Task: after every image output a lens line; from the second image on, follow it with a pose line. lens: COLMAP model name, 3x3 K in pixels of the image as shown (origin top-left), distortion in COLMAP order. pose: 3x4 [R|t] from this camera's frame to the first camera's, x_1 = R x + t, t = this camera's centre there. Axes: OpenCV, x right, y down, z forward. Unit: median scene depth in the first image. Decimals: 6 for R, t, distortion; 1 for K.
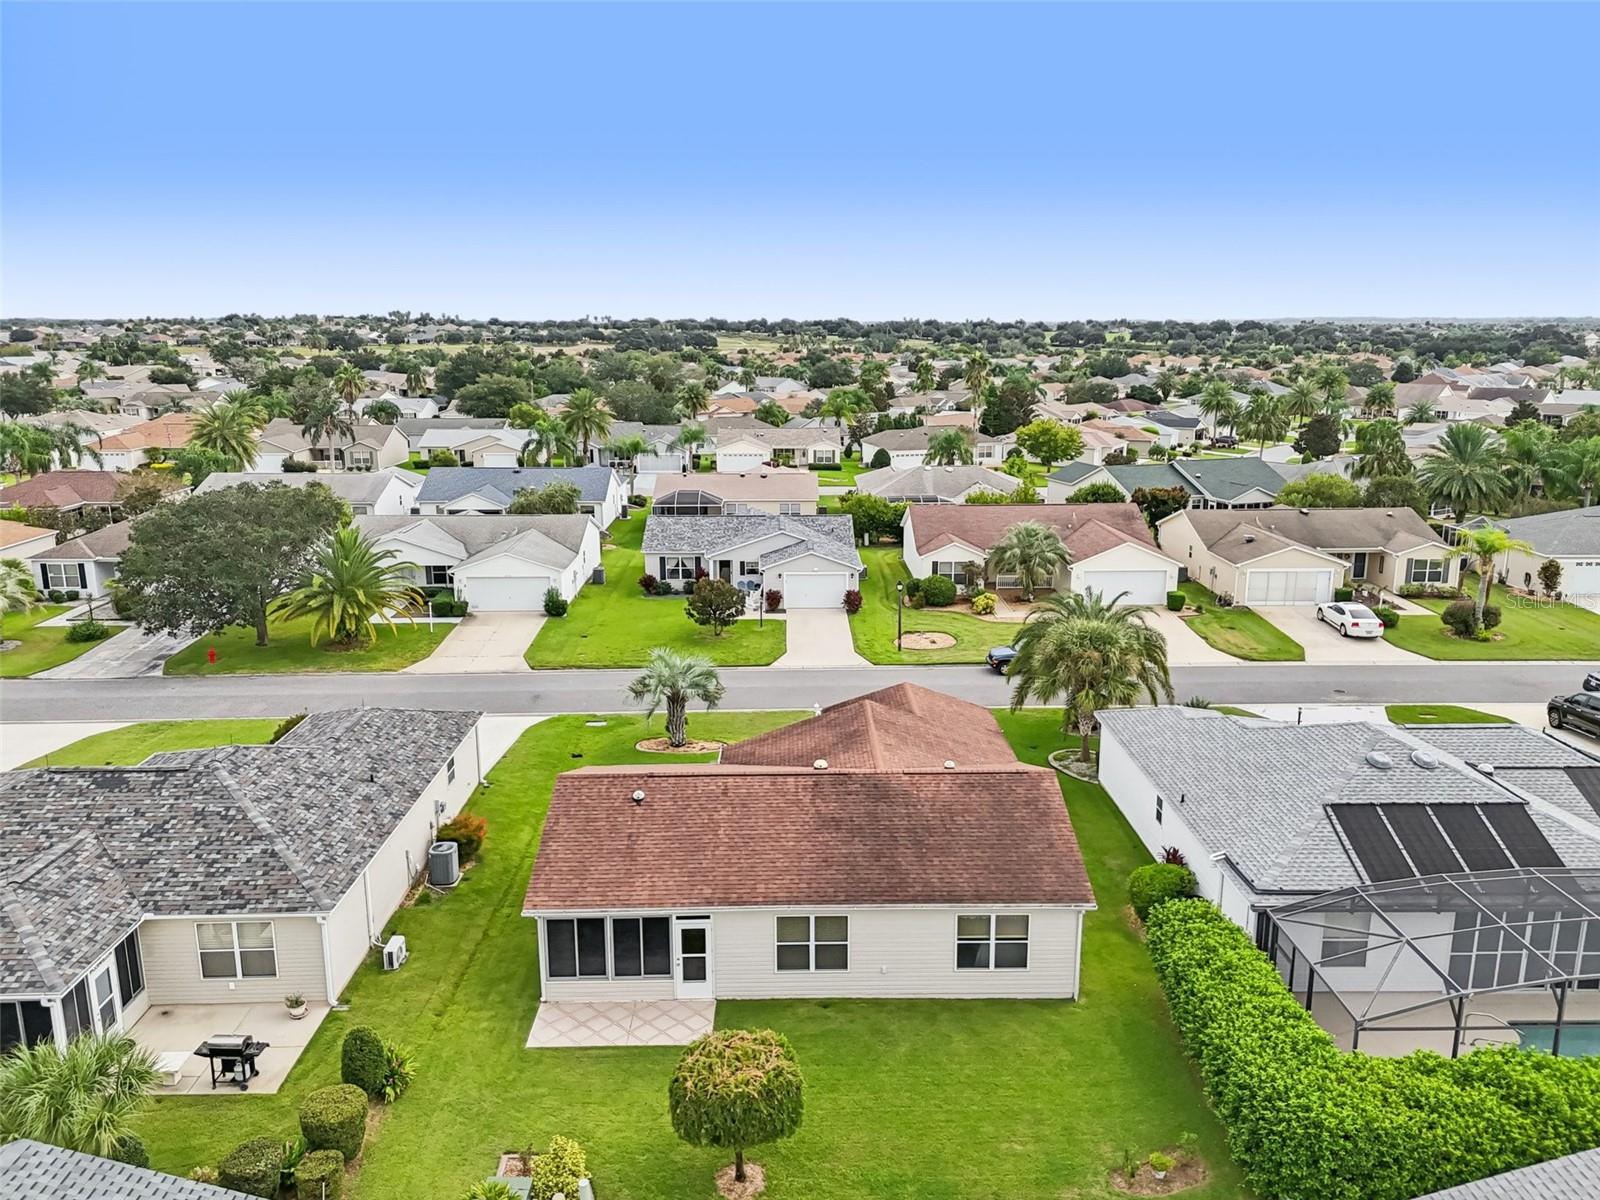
lens RADIAL K [[1166.5, 0, 809.4], [0, 1166.5, 631.3], [0, 0, 1]] dist [0.087838, -0.095801]
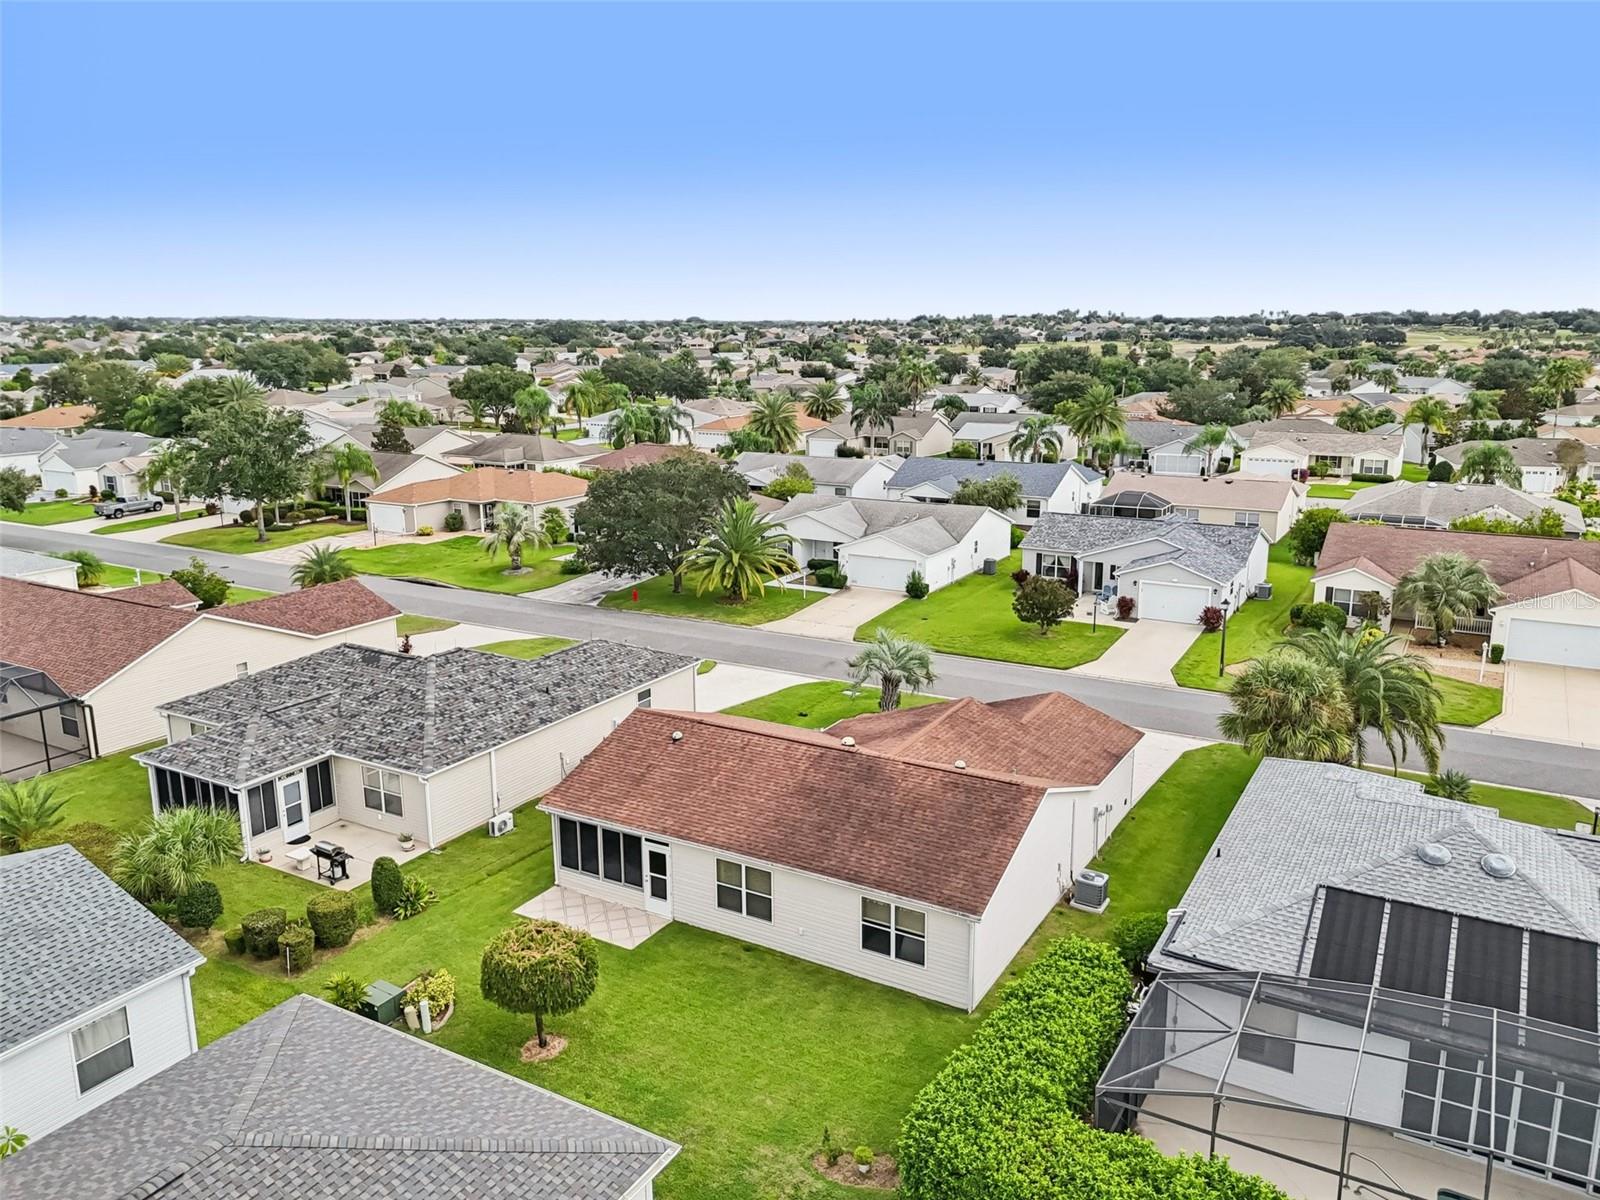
lens RADIAL K [[1166.5, 0, 809.4], [0, 1166.5, 631.3], [0, 0, 1]] dist [0.087838, -0.095801]
pose [[0.859002, 0.129531, -0.495315, 0.490656], [-0.128384, 0.991052, 0.036523, -0.018991], [0.495614, 0.032217, 0.867945, 0.061447]]
